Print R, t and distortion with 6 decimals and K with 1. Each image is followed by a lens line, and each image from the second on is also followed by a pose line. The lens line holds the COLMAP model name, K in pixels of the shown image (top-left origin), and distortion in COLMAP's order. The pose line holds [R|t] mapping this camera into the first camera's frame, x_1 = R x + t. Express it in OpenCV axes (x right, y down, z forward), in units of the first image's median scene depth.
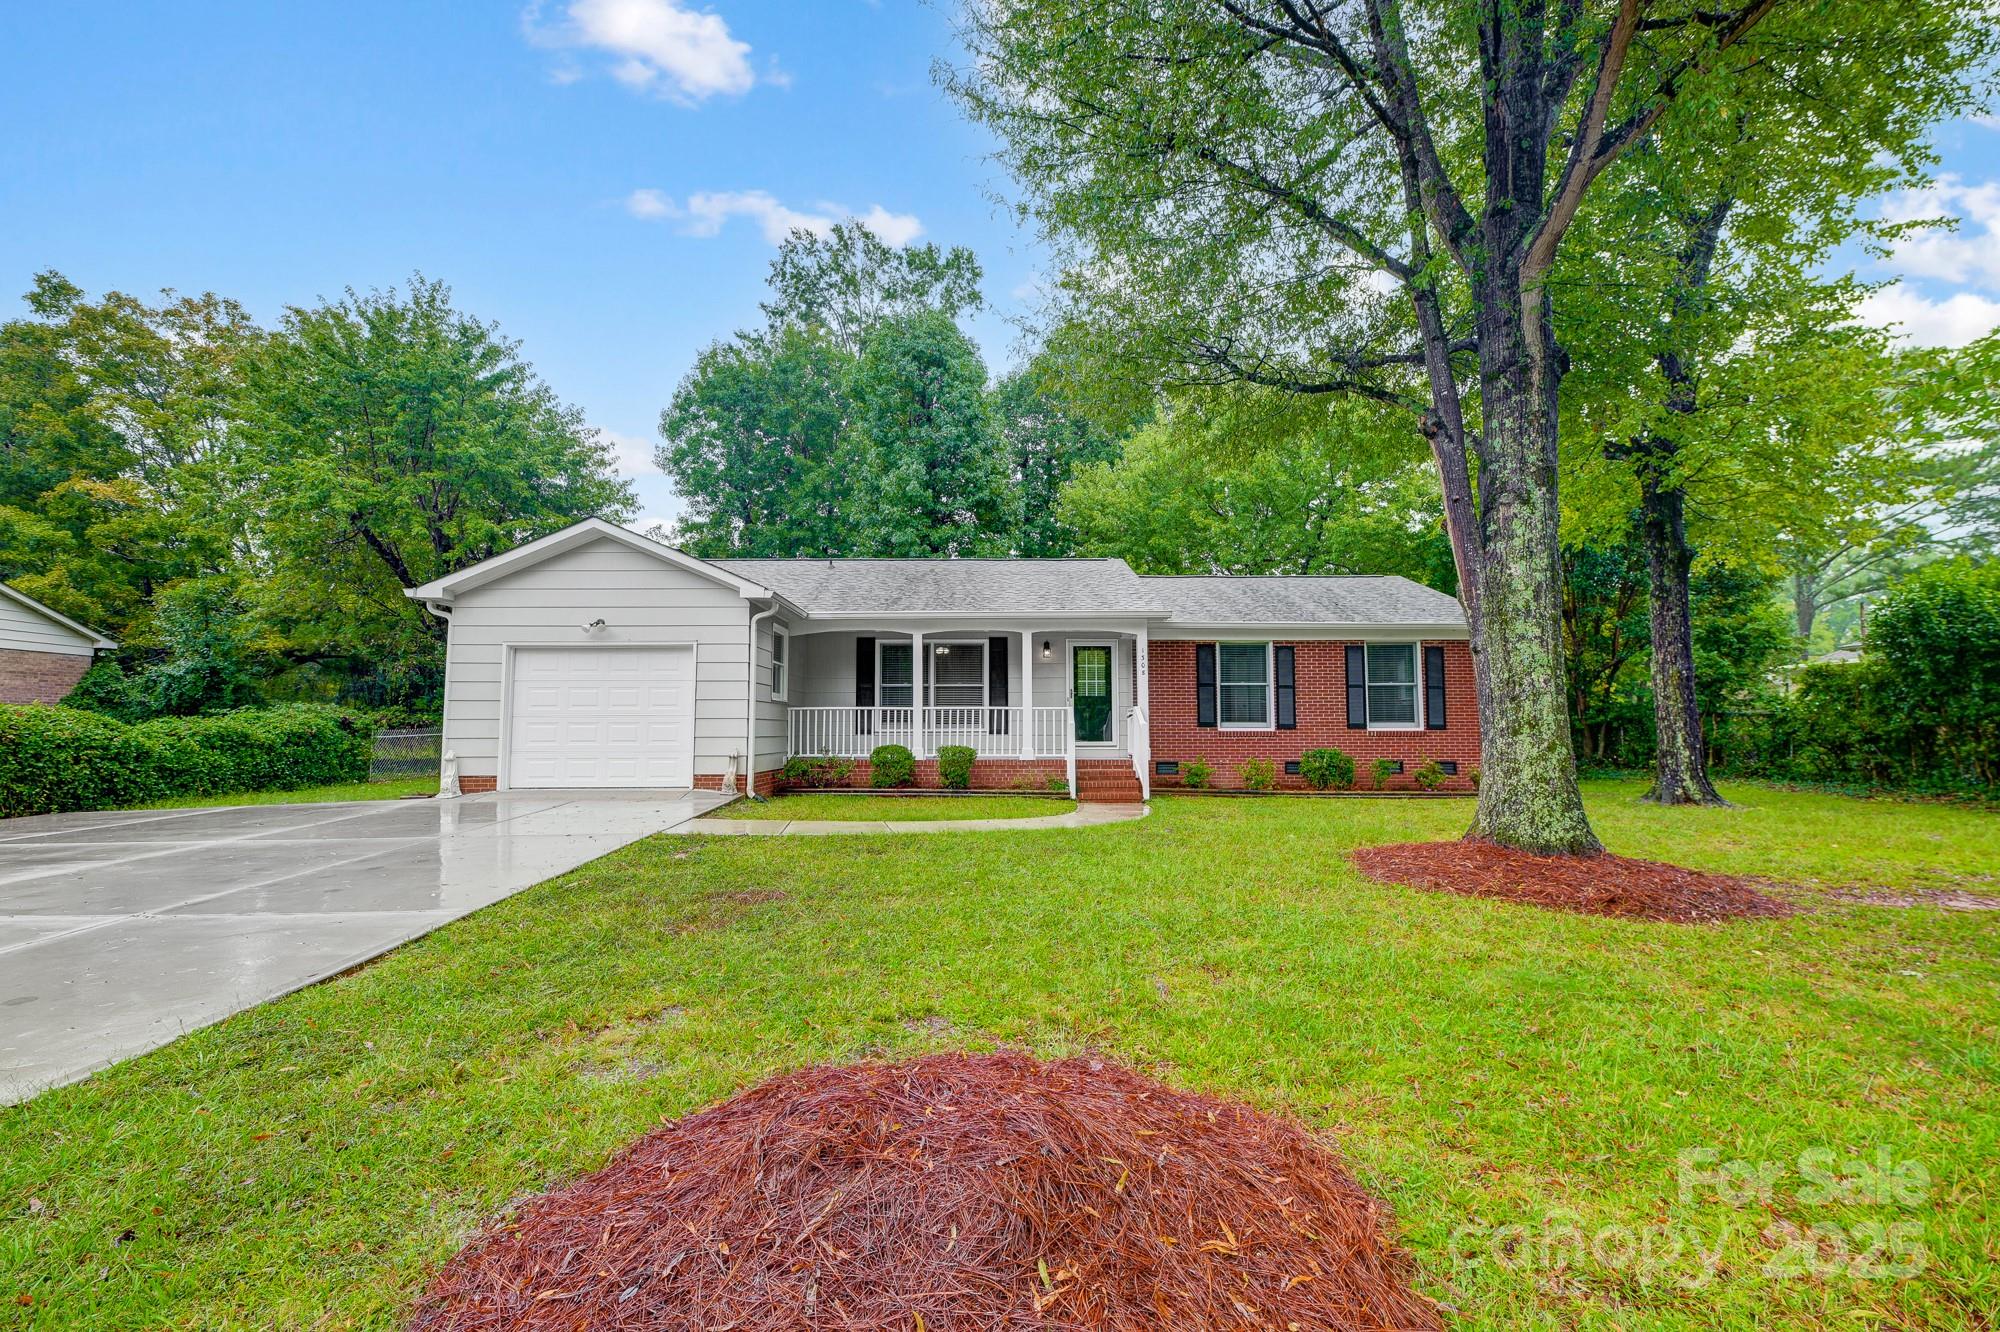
lens RADIAL K [[796.1, 0, 996.4], [0, 796.1, 676.8], [0, 0, 1]] dist [0.011877, -0.007698]
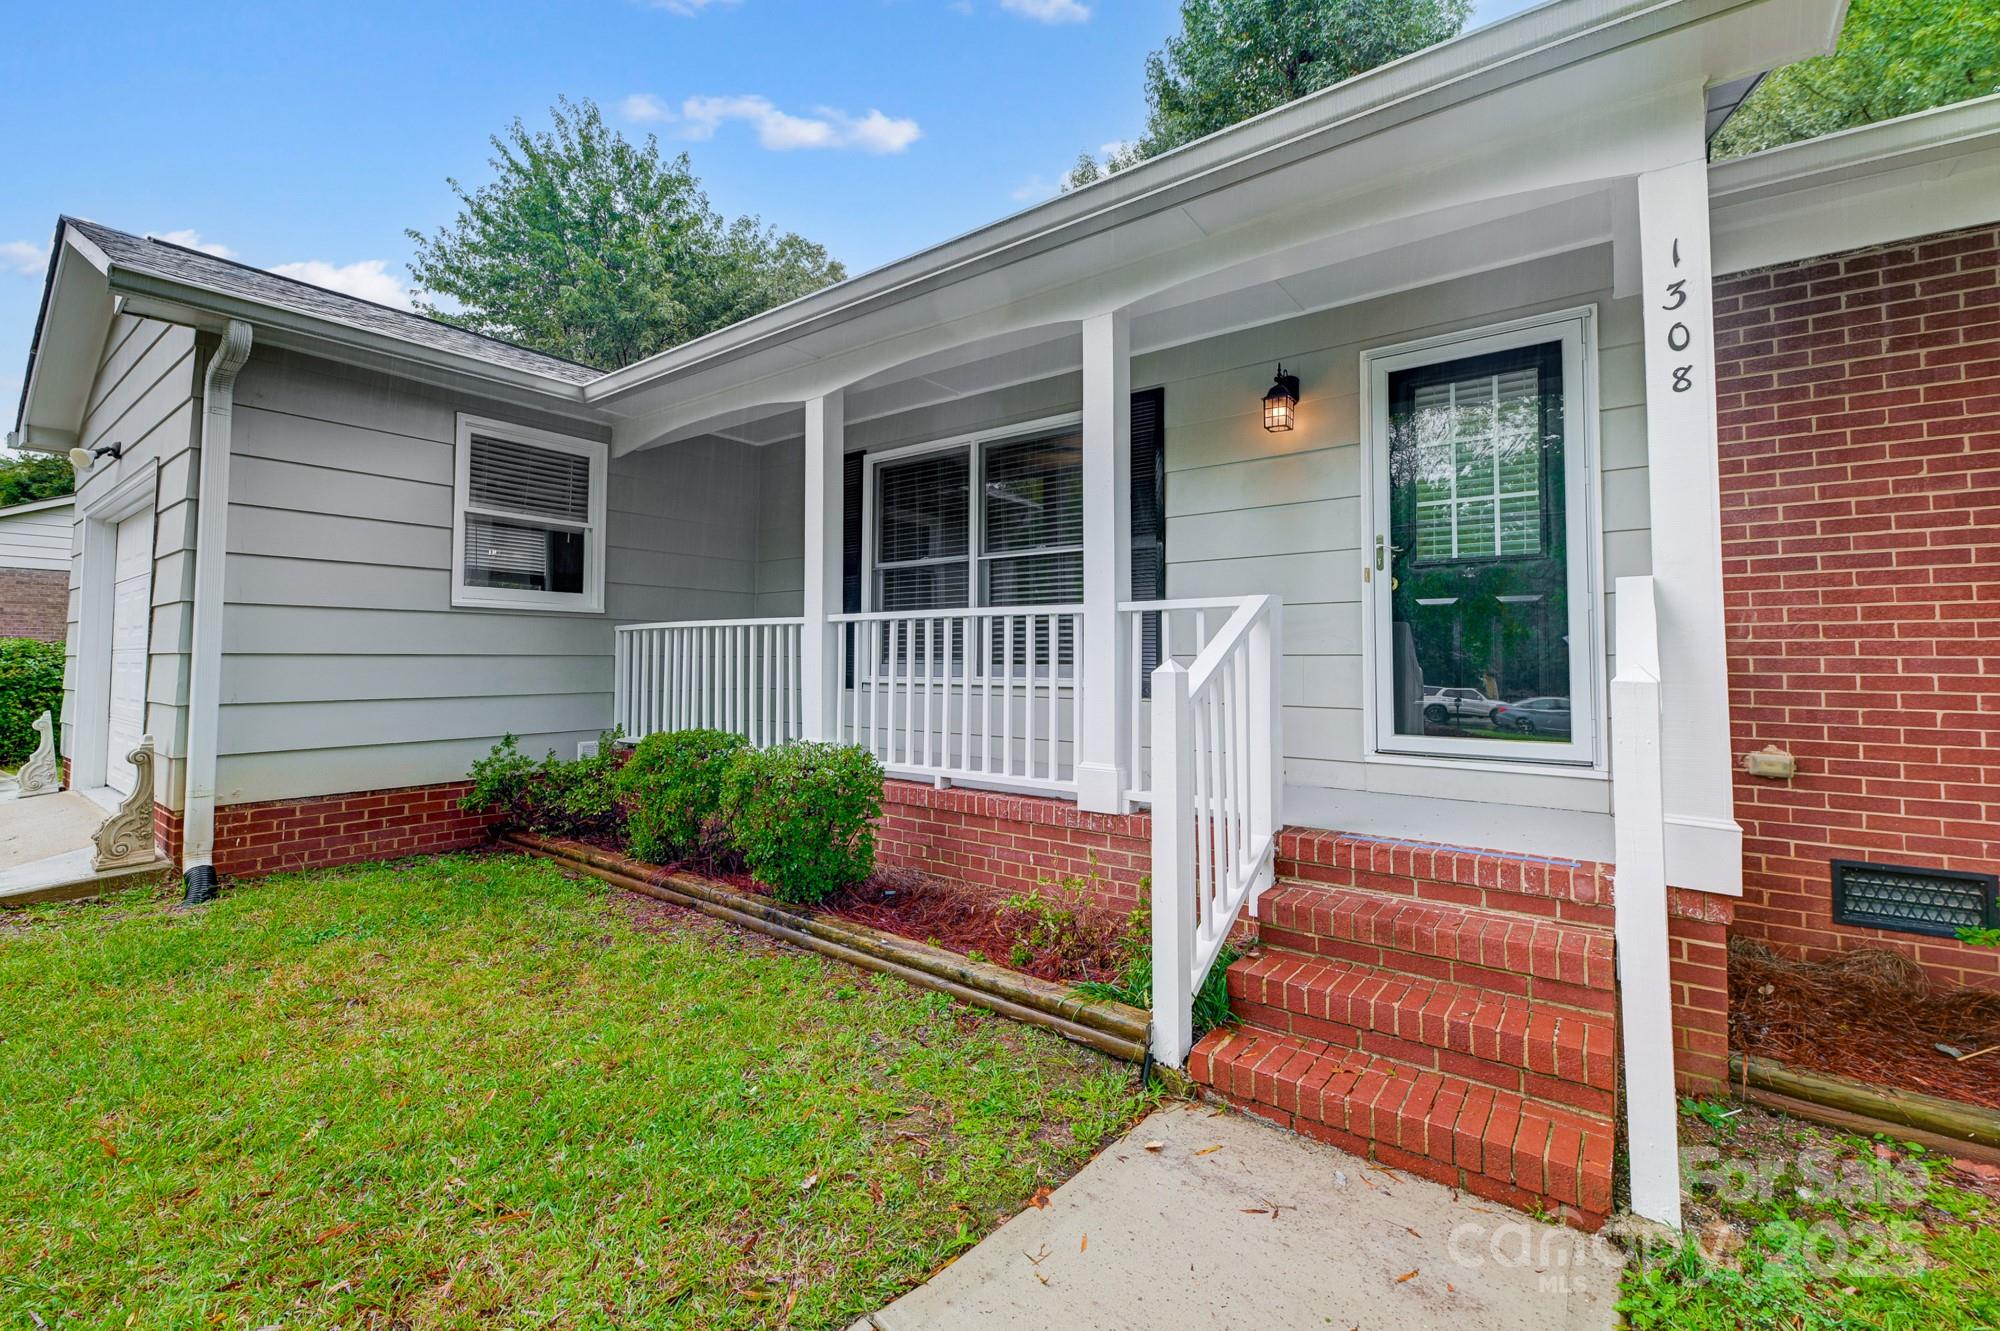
lens RADIAL K [[846.1, 0, 999.3], [0, 846.1, 626.0], [0, 0, 1]] dist [-0.000513, -0.000078]
pose [[0.796626, -0.020976, -0.604109, 0.160224], [0.037867, 0.999167, 0.015240, 0.036299], [0.603285, -0.035017, 0.796756, 0.695006]]
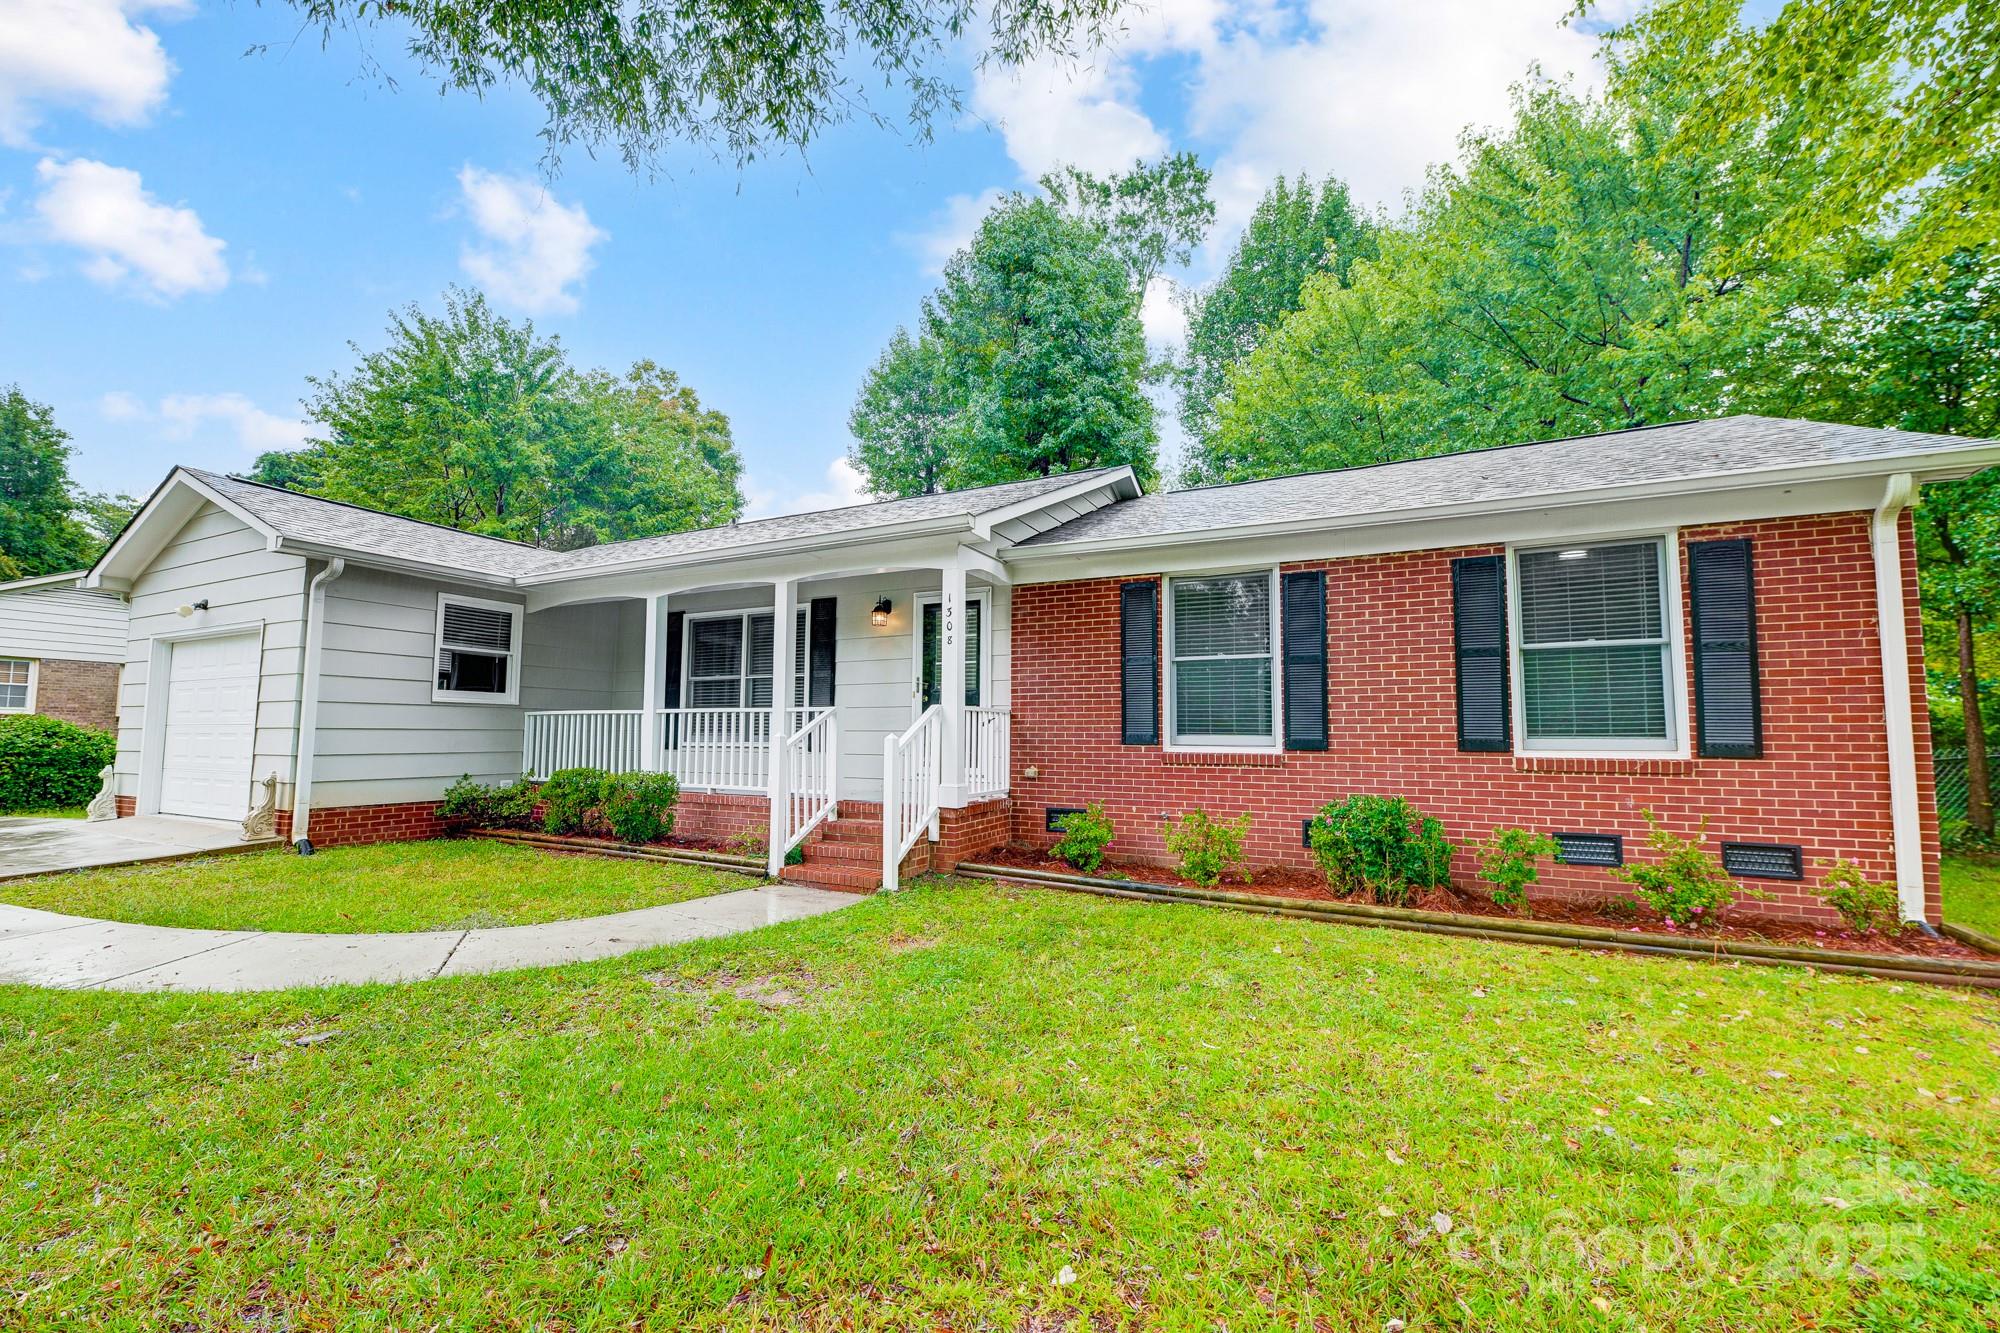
lens RADIAL K [[796.1, 0, 996.4], [0, 796.1, 677.3], [0, 0, 1]] dist [0.011877, -0.007698]
pose [[0.892505, -0.026919, -0.450234, 0.406730], [0.024485, 0.999637, -0.011232, 0.023579], [0.450373, -0.000999, 0.892840, 0.497288]]
